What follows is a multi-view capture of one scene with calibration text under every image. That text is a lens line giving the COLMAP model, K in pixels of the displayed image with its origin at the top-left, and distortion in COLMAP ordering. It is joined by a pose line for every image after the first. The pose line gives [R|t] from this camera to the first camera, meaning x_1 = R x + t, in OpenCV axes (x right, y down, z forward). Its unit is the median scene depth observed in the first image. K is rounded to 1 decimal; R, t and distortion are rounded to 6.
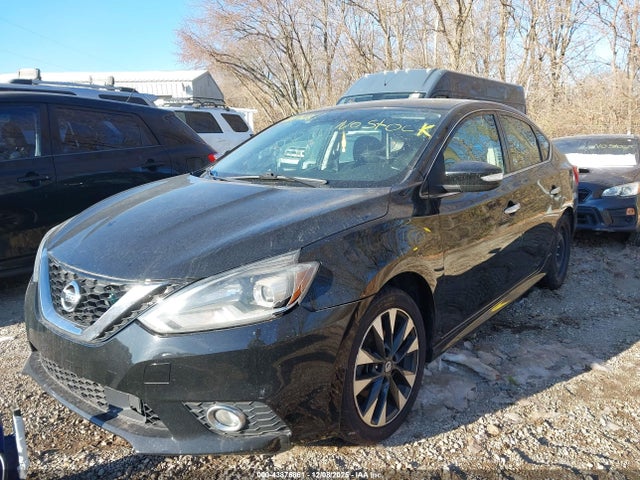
lens RADIAL K [[480.5, 0, 296.1], [0, 480.5, 237.4], [0, 0, 1]] dist [0.065759, -0.001422]
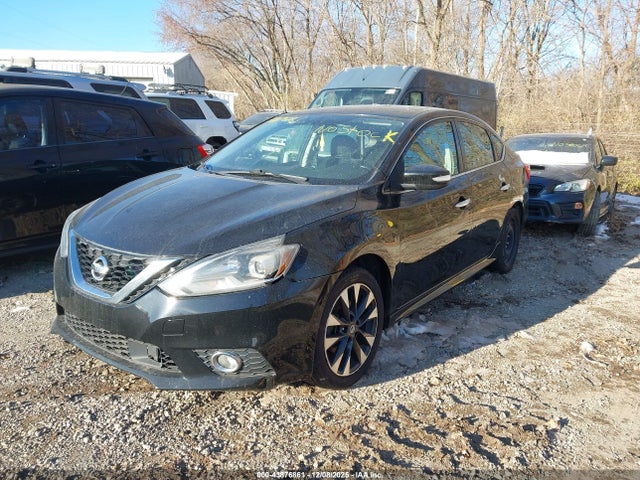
lens RADIAL K [[480.5, 0, 296.1], [0, 480.5, 237.4], [0, 0, 1]] dist [0.065759, -0.001422]
pose [[0.998848, 0.017438, 0.044714, -0.013108], [-0.018753, 0.999399, 0.029165, -0.003562], [-0.044179, -0.029970, 0.998574, -0.195967]]
